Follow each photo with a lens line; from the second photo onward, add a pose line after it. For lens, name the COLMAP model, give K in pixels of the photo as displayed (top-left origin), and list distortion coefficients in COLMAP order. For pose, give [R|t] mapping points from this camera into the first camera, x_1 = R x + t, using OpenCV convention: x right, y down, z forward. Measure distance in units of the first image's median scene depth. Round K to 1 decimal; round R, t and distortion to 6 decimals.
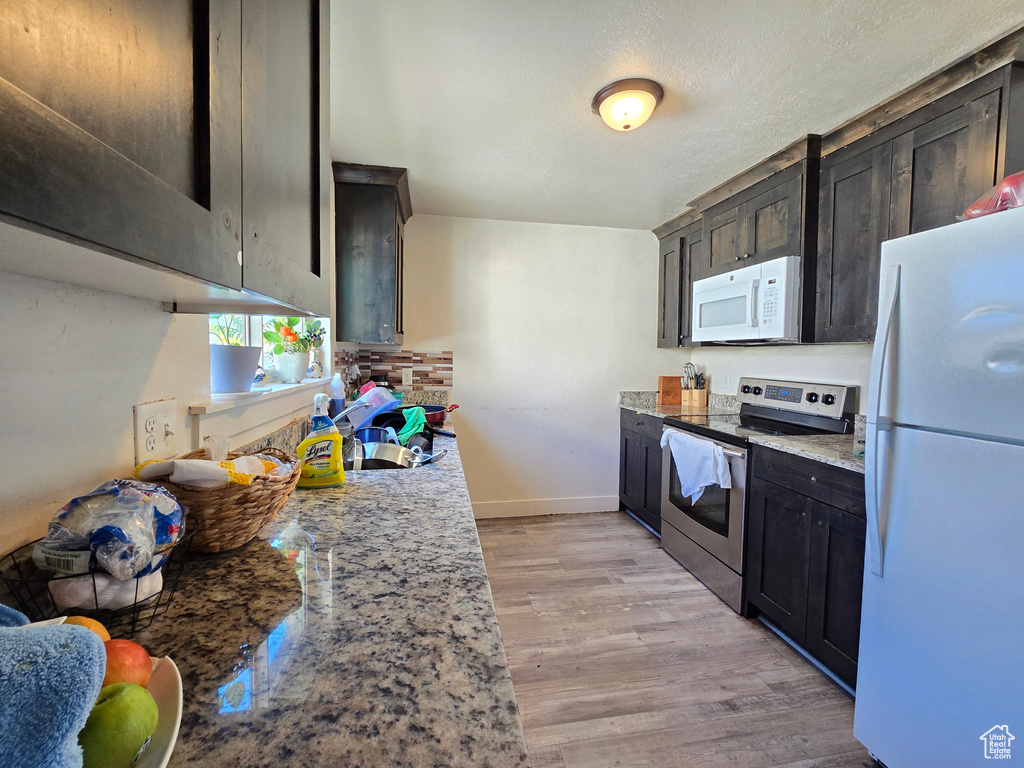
lens RADIAL K [[418.7, 0, 506.7], [0, 418.7, 374.9], [0, 0, 1]] dist [-0.000142, 0.000115]
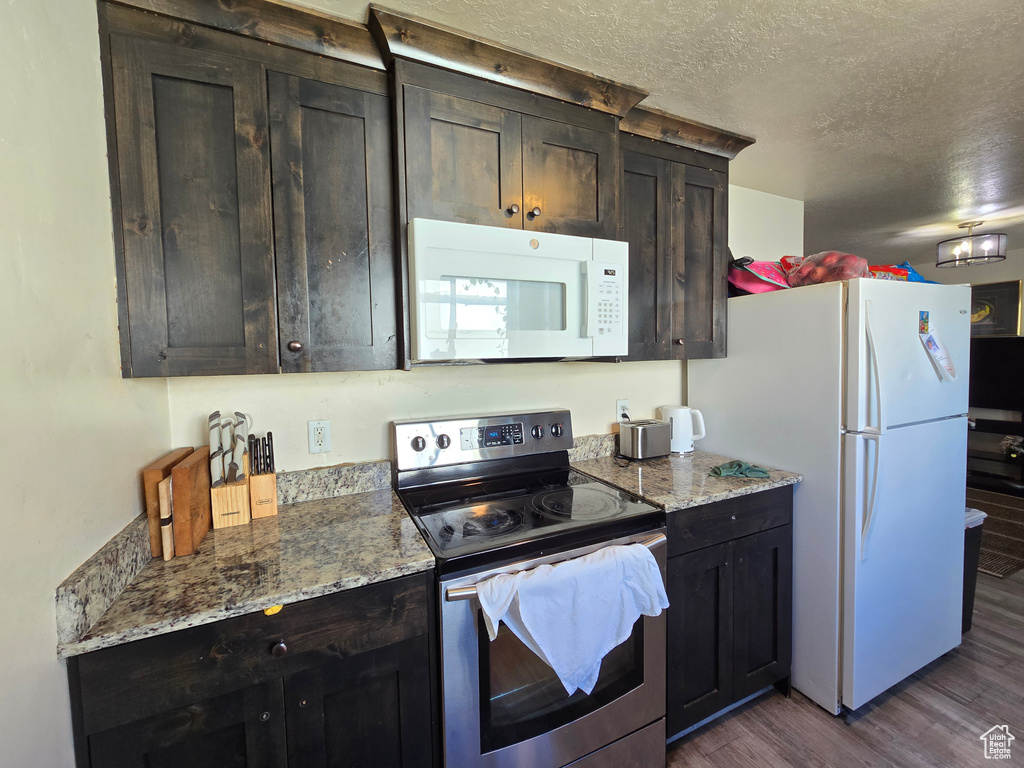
lens RADIAL K [[418.7, 0, 506.7], [0, 418.7, 374.9], [0, 0, 1]] dist [-0.000142, 0.000115]
pose [[-0.242151, -0.054411, 0.968712, 0.007748], [0.063178, 0.995423, 0.071704, -0.114813], [-0.968179, 0.078564, -0.237605, 1.310251]]
